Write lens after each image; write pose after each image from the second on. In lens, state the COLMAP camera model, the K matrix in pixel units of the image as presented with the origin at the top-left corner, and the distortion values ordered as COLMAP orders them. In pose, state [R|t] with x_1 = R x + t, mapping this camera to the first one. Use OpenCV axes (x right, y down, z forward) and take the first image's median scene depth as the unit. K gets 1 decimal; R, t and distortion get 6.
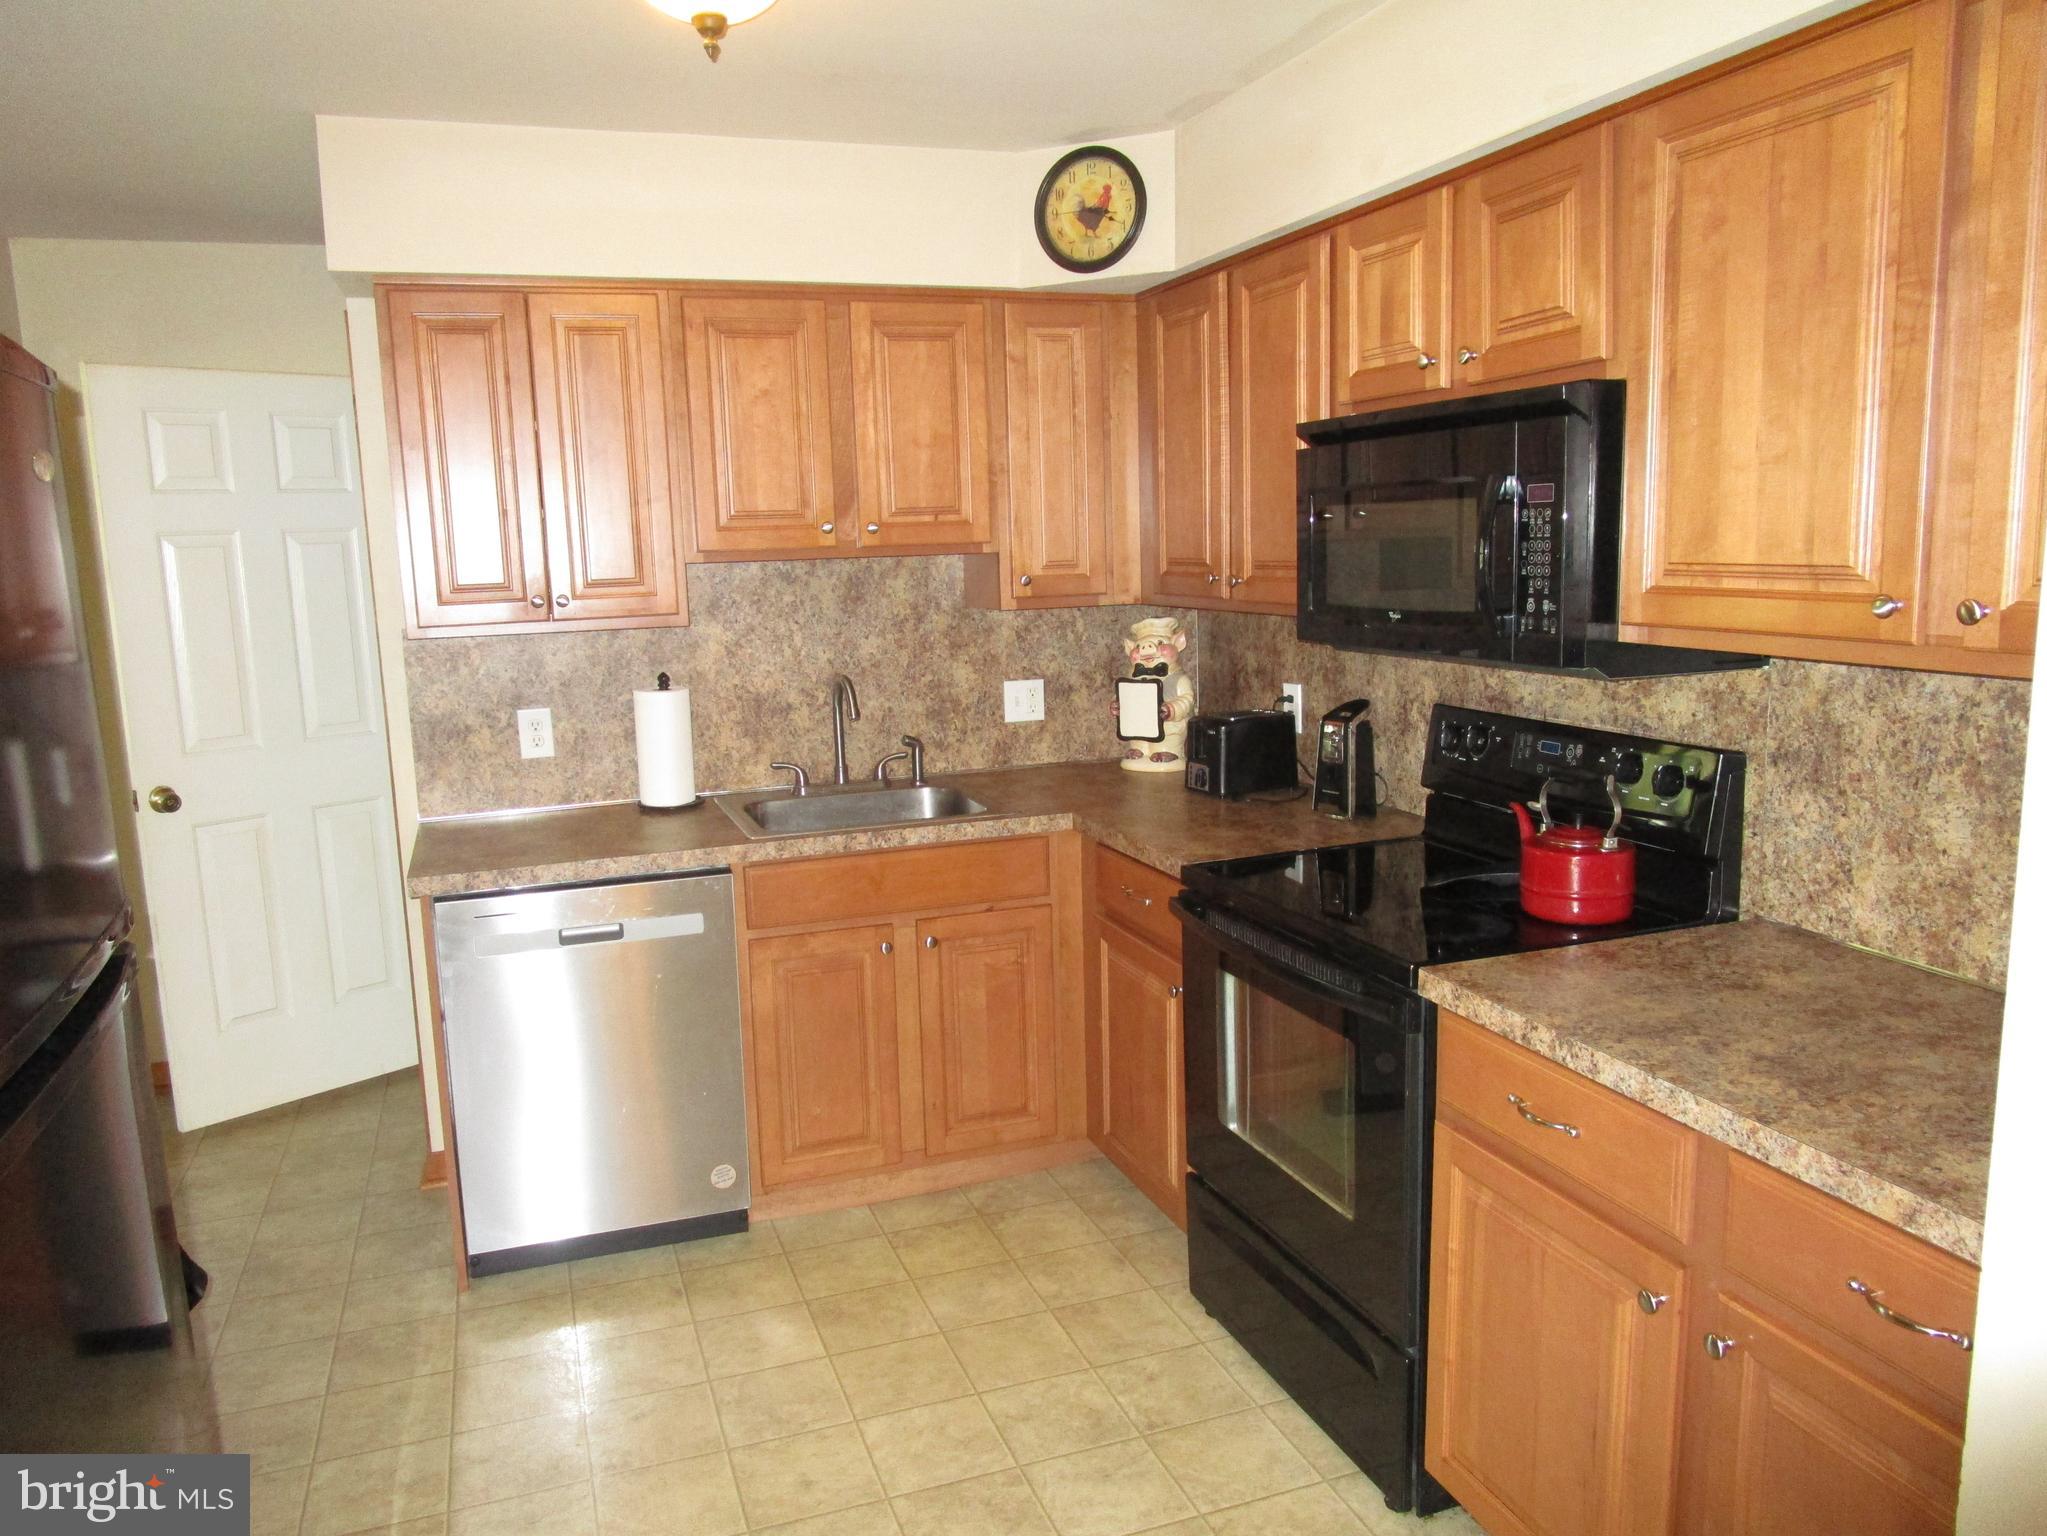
lens RADIAL K [[1454.4, 0, 1019.0], [0, 1454.4, 759.4], [0, 0, 1]] dist [-0.024897, 0.001837]
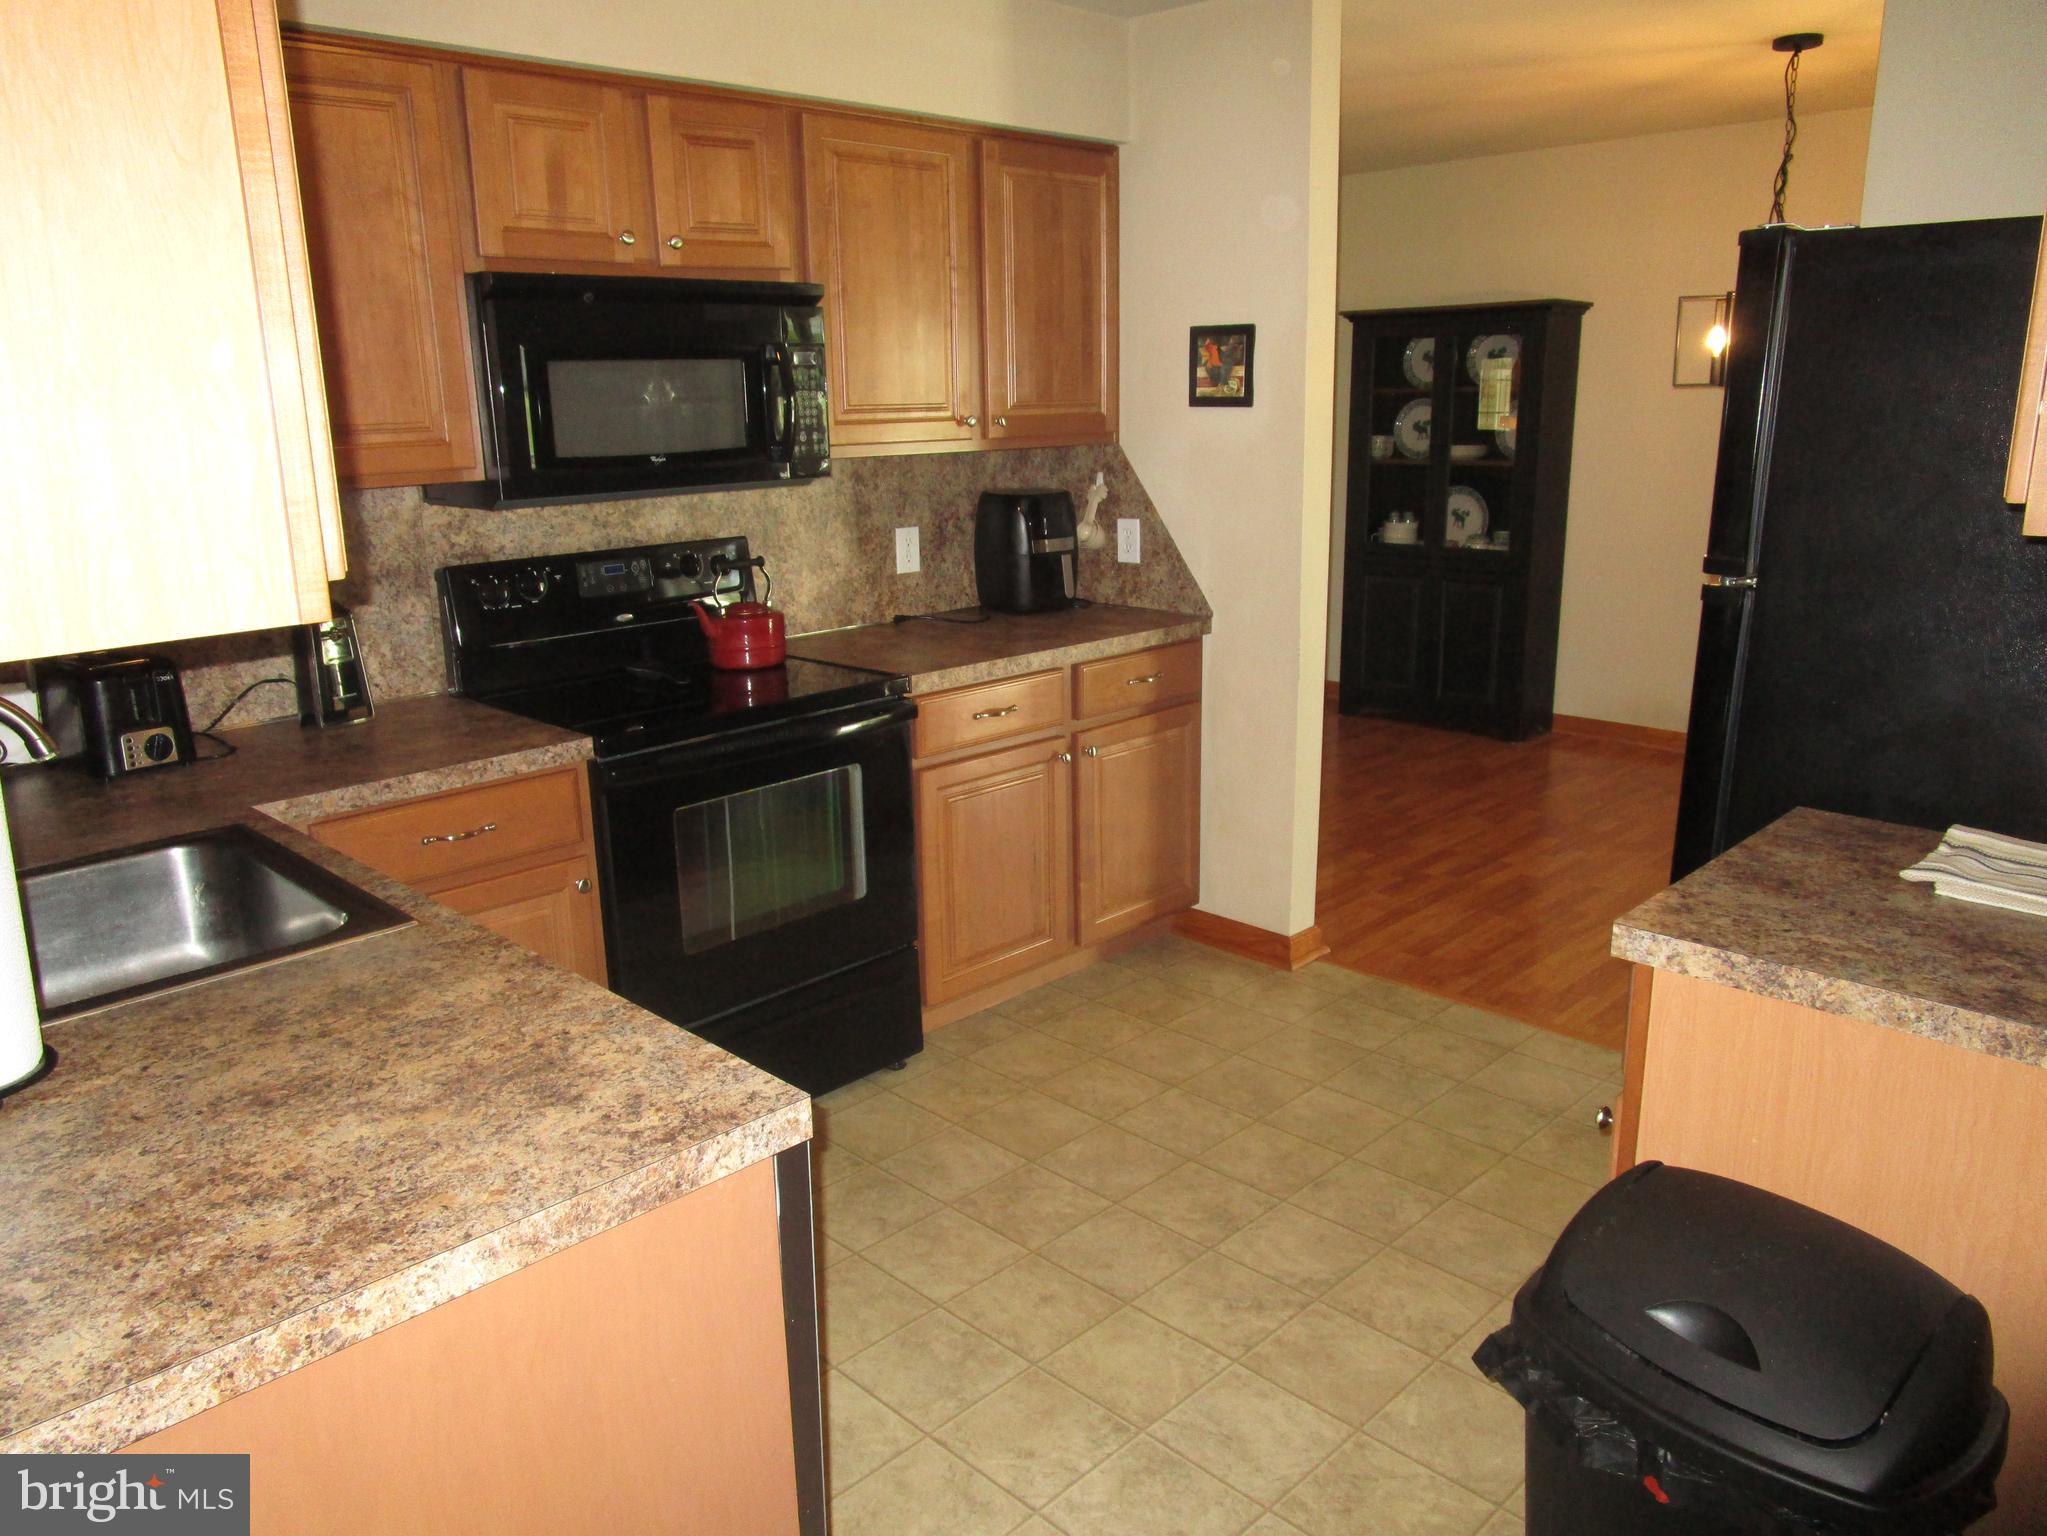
lens RADIAL K [[1454.4, 0, 1019.0], [0, 1454.4, 759.4], [0, 0, 1]] dist [-0.024897, 0.001837]
pose [[-0.420028, -0.189606, 0.887483, -0.984797], [0.170517, 0.944024, 0.282388, -0.158446], [-0.891348, 0.269942, -0.364185, 1.289309]]
